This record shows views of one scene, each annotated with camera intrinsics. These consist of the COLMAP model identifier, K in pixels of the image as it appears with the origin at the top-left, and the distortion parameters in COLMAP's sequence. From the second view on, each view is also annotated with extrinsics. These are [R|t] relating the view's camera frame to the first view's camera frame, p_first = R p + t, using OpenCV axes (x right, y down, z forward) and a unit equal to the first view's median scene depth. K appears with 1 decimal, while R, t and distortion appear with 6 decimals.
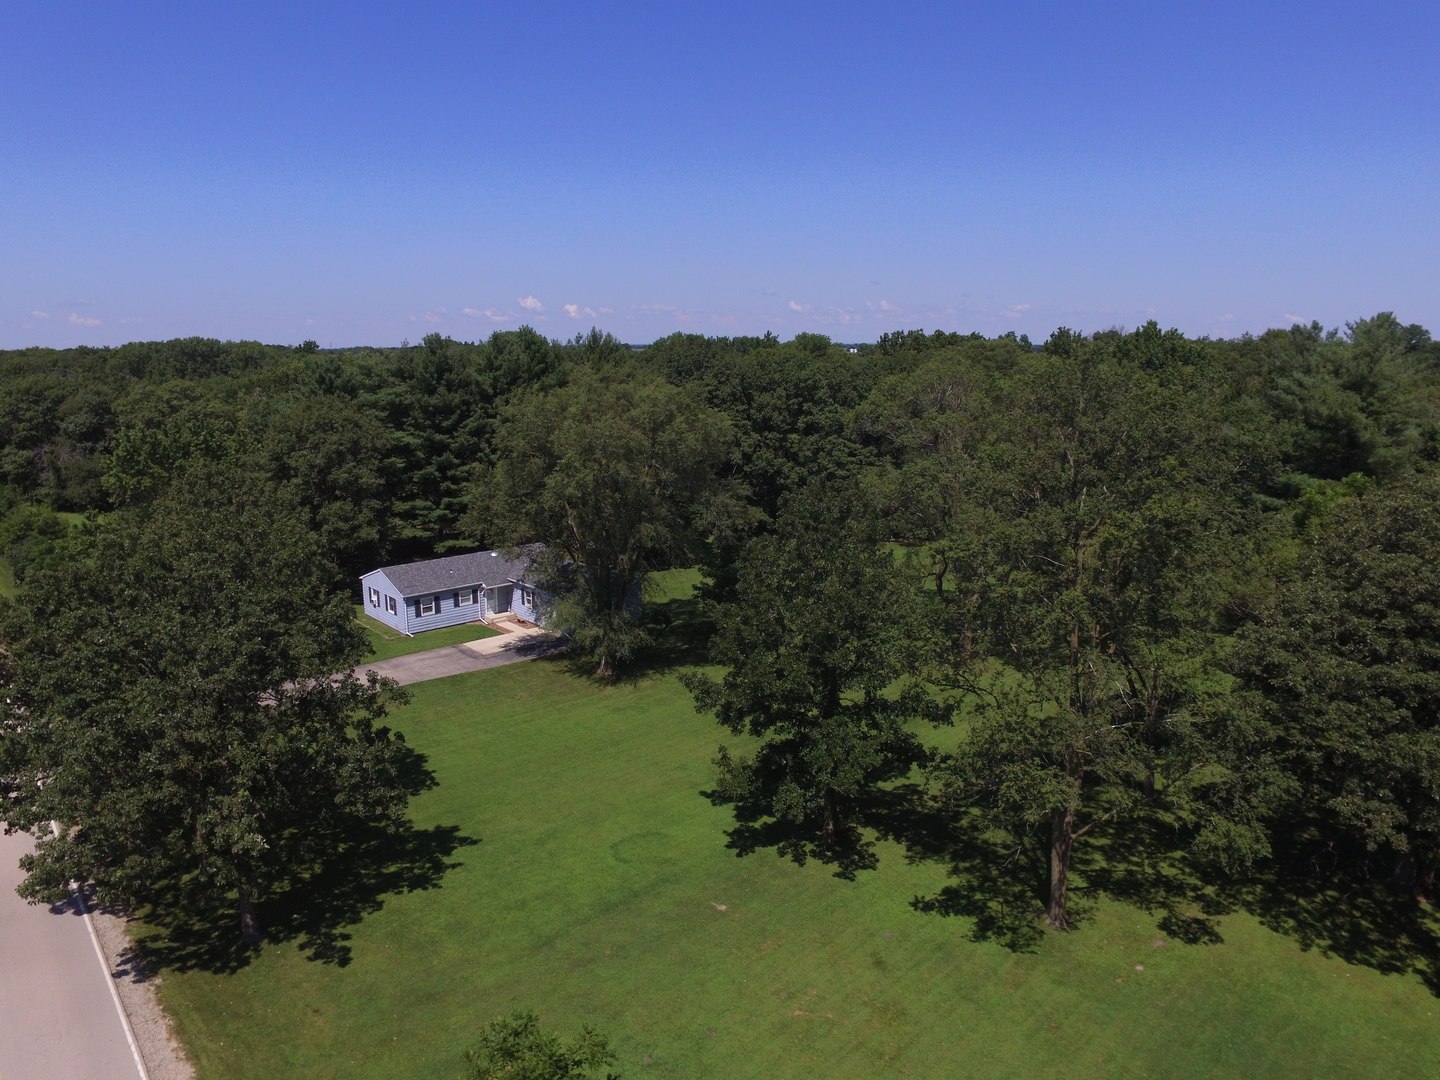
lens RADIAL K [[973.9, 0, 735.8], [0, 973.9, 549.6], [0, 0, 1]] dist [-0.125506, 0.090915]
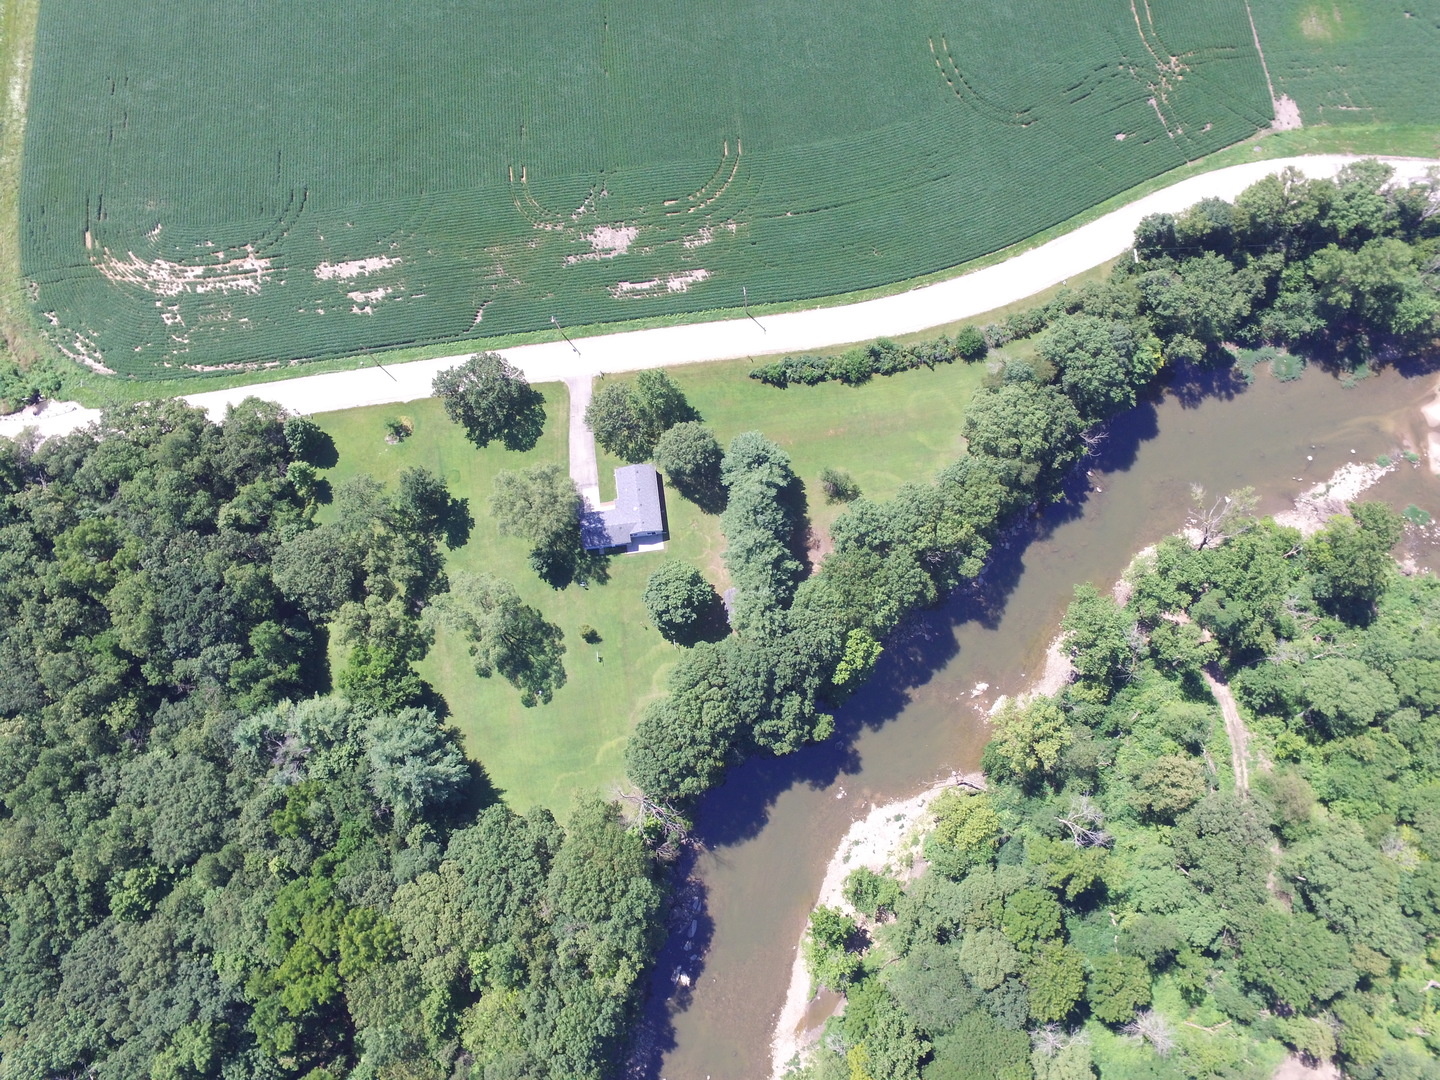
lens RADIAL K [[973.9, 0, 735.8], [0, 973.9, 549.6], [0, 0, 1]] dist [-0.125506, 0.090915]
pose [[-0.572885, 0.800867, -0.174401, 0.144771], [-0.147608, 0.108491, 0.983078, -2.784159], [0.806235, 0.588933, 0.056062, 1.244465]]
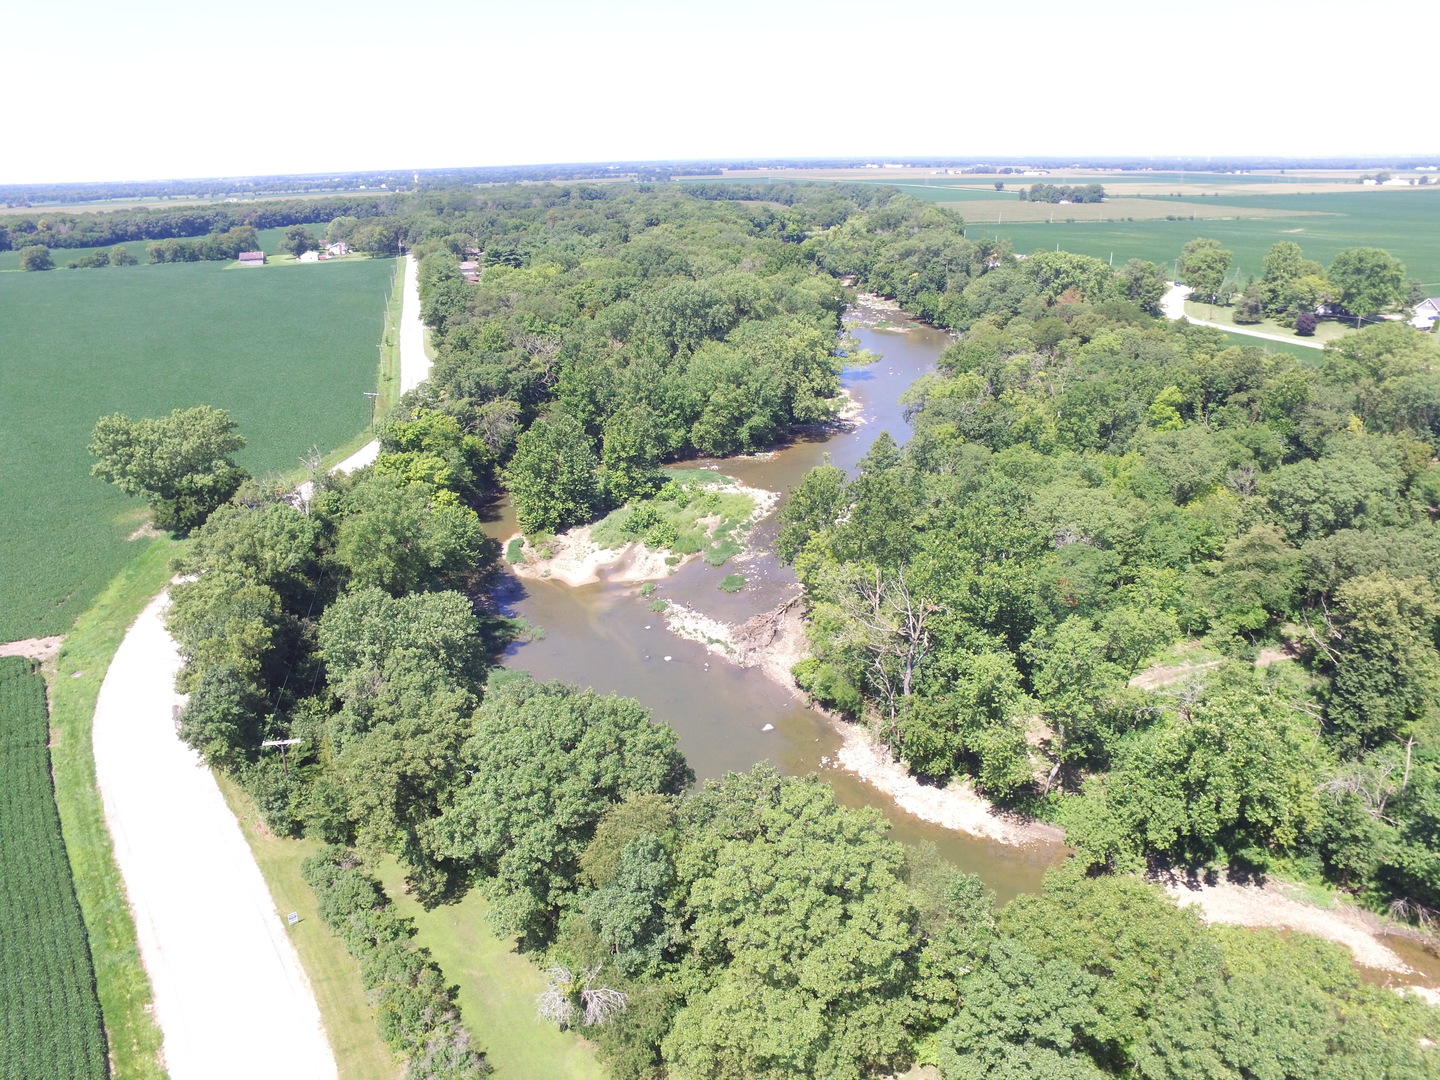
lens RADIAL K [[973.9, 0, 735.8], [0, 973.9, 549.6], [0, 0, 1]] dist [-0.125506, 0.090915]
pose [[0.915767, 0.141937, -0.375798, -0.852997], [-0.070230, 0.977659, 0.198117, -0.727991], [0.395523, -0.155036, 0.905276, 1.057527]]
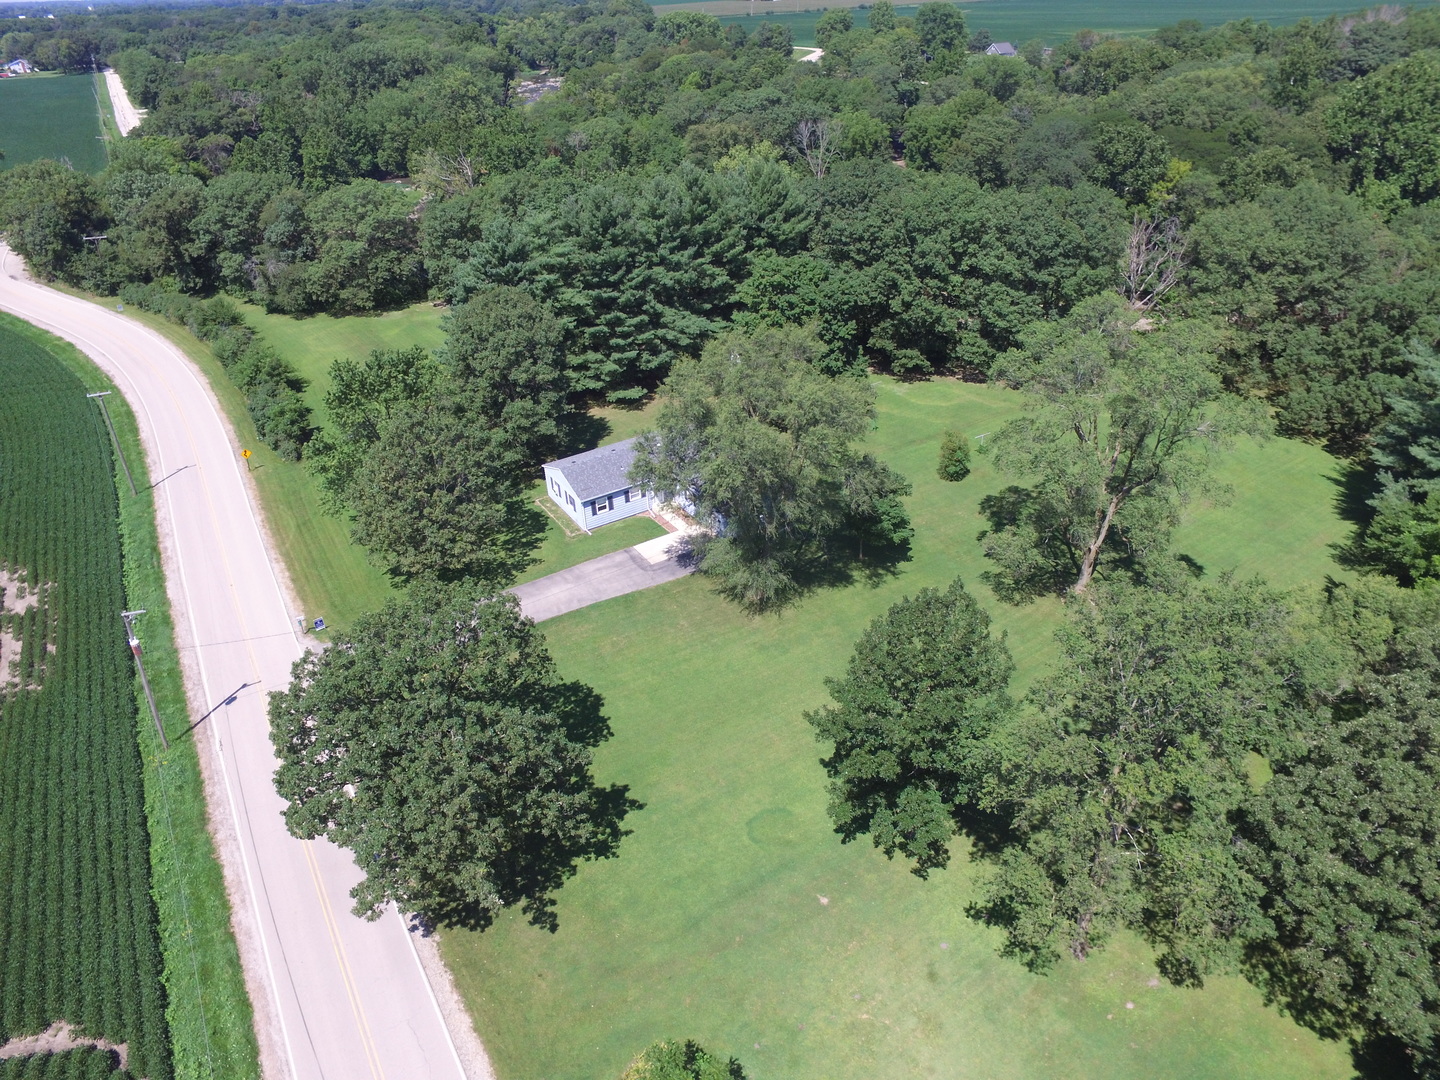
lens RADIAL K [[973.9, 0, 735.8], [0, 973.9, 549.6], [0, 0, 1]] dist [-0.125506, 0.090915]
pose [[0.983959, 0.065431, -0.165962, 0.028425], [-0.004604, 0.939312, 0.343034, -0.287489], [0.178335, -0.336768, 0.924545, -0.049499]]
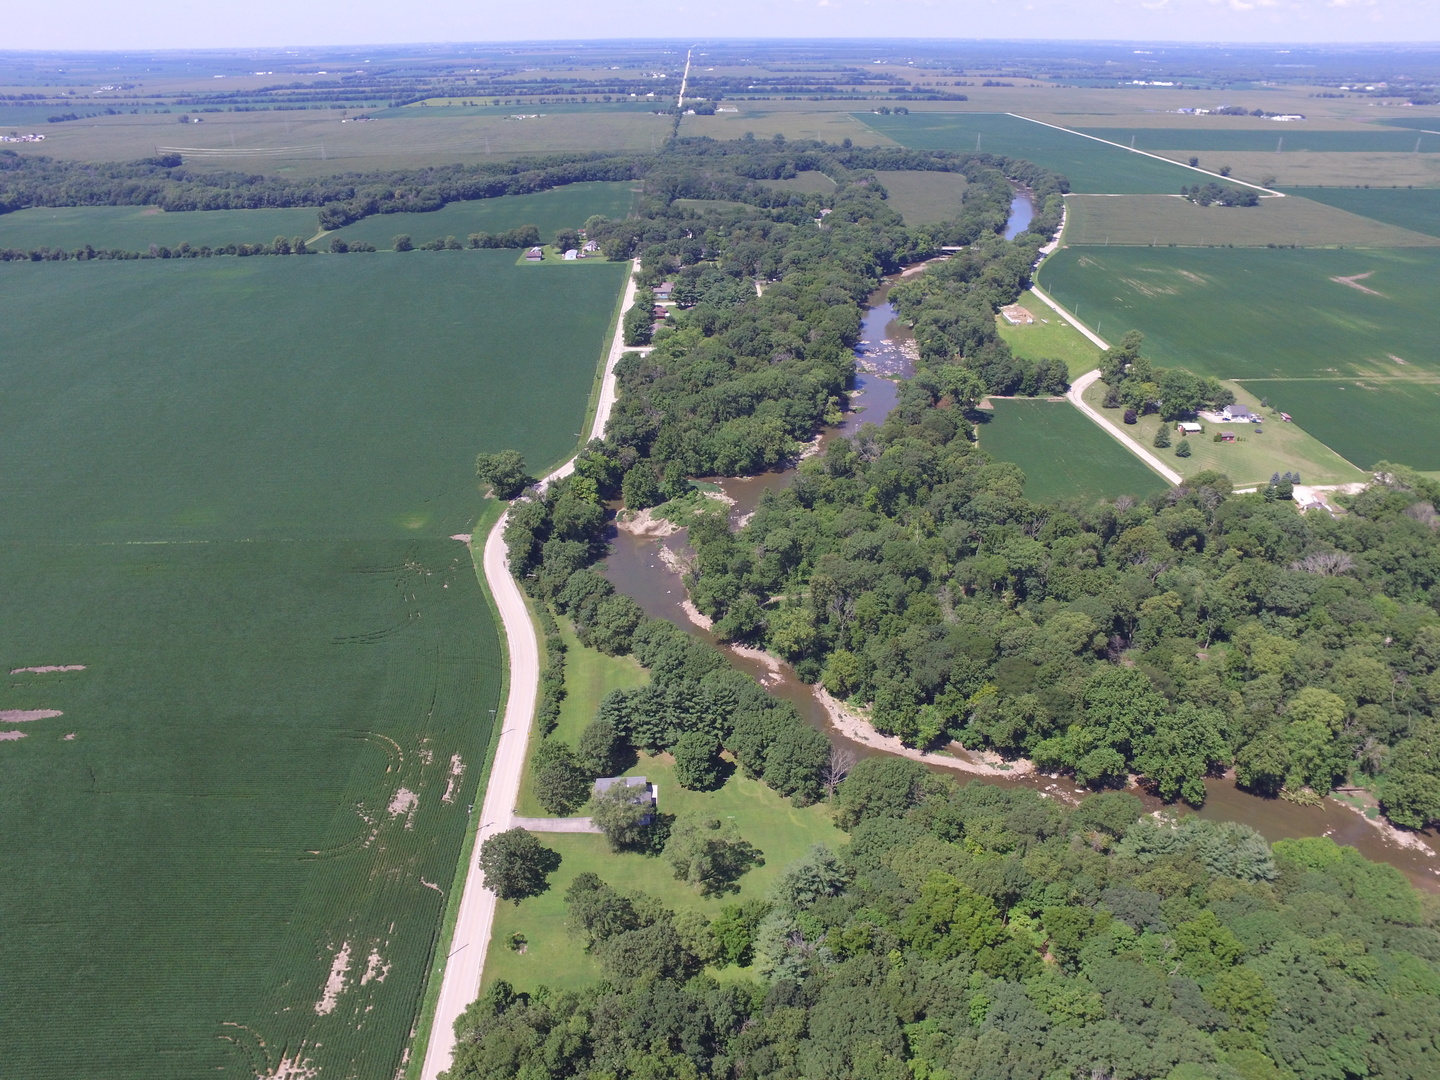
lens RADIAL K [[973.9, 0, 735.8], [0, 973.9, 549.6], [0, 0, 1]] dist [-0.125506, 0.090915]
pose [[0.777088, 0.306179, -0.549898, 1.905019], [-0.132162, 0.933599, 0.333056, -2.232624], [0.615359, -0.186138, 0.765954, -1.430289]]
